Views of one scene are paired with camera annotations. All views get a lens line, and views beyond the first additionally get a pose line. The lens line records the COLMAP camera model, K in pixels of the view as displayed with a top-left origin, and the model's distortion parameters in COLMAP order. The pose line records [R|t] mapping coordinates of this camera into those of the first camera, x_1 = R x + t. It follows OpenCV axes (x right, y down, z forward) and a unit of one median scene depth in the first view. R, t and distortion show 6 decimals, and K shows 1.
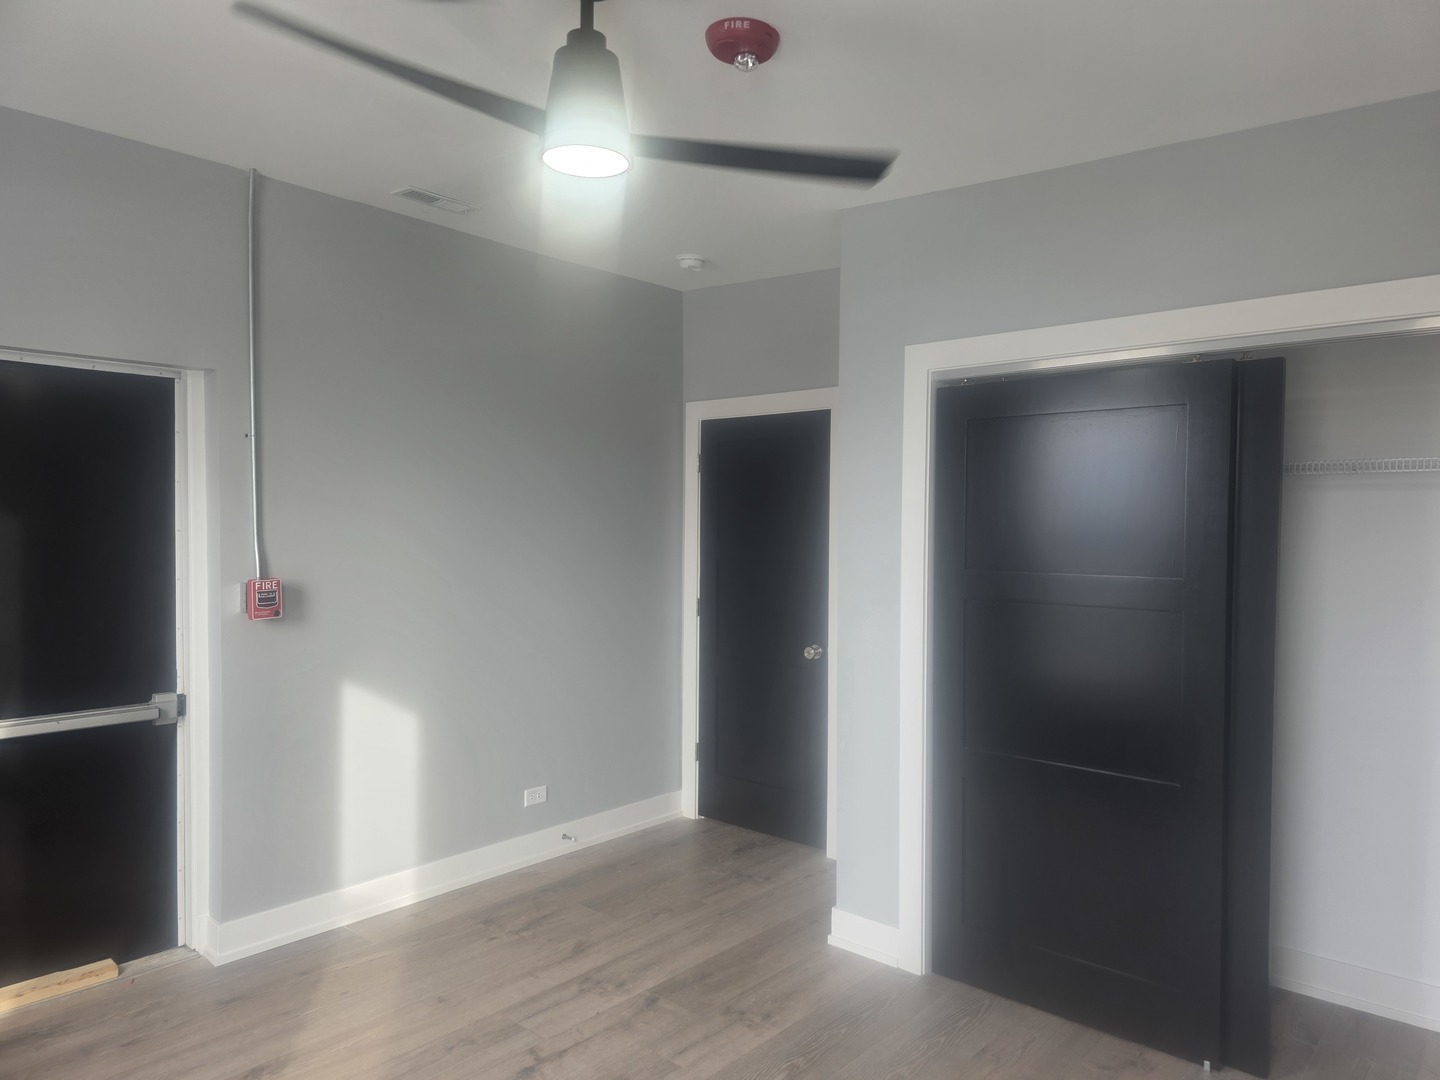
lens RADIAL K [[951.0, 0, 720.4], [0, 951.0, 562.6], [0, 0, 1]] dist [0.026358, 0.000311]
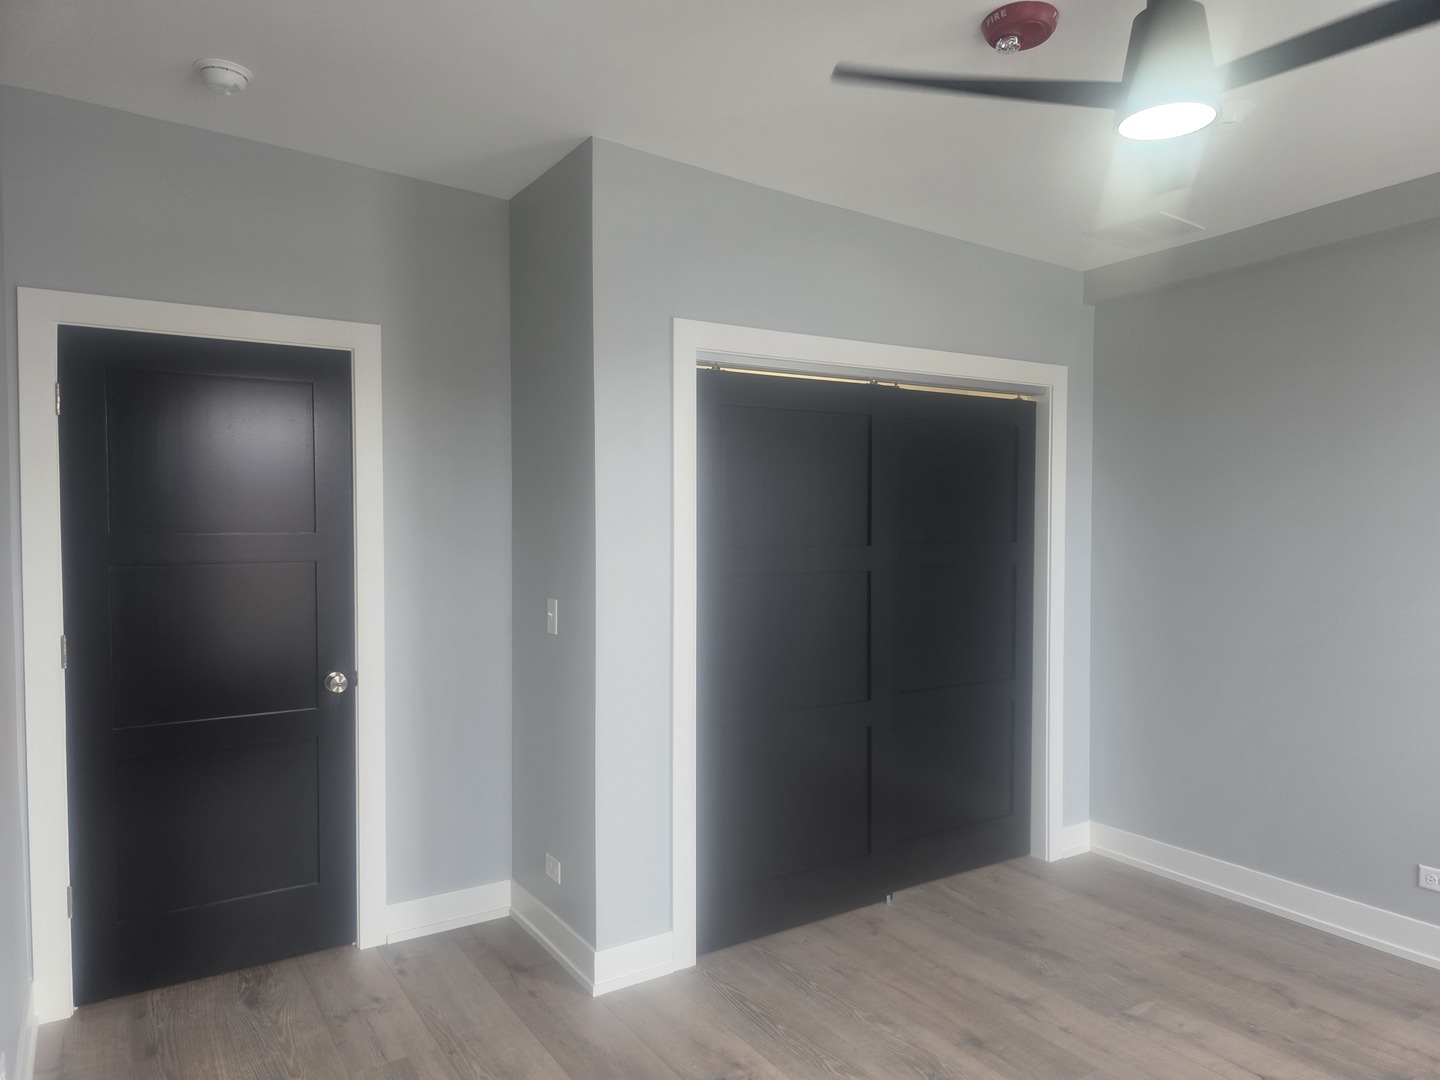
lens RADIAL K [[972.7, 0, 720.0], [0, 972.7, 540.0], [0, 0, 1]] dist [0.025402, 0.000065]
pose [[0.263201, -0.022921, 0.964469, -0.769396], [0.033956, 0.999318, 0.014483, -0.017679], [-0.964143, 0.028938, 0.263800, 0.728371]]
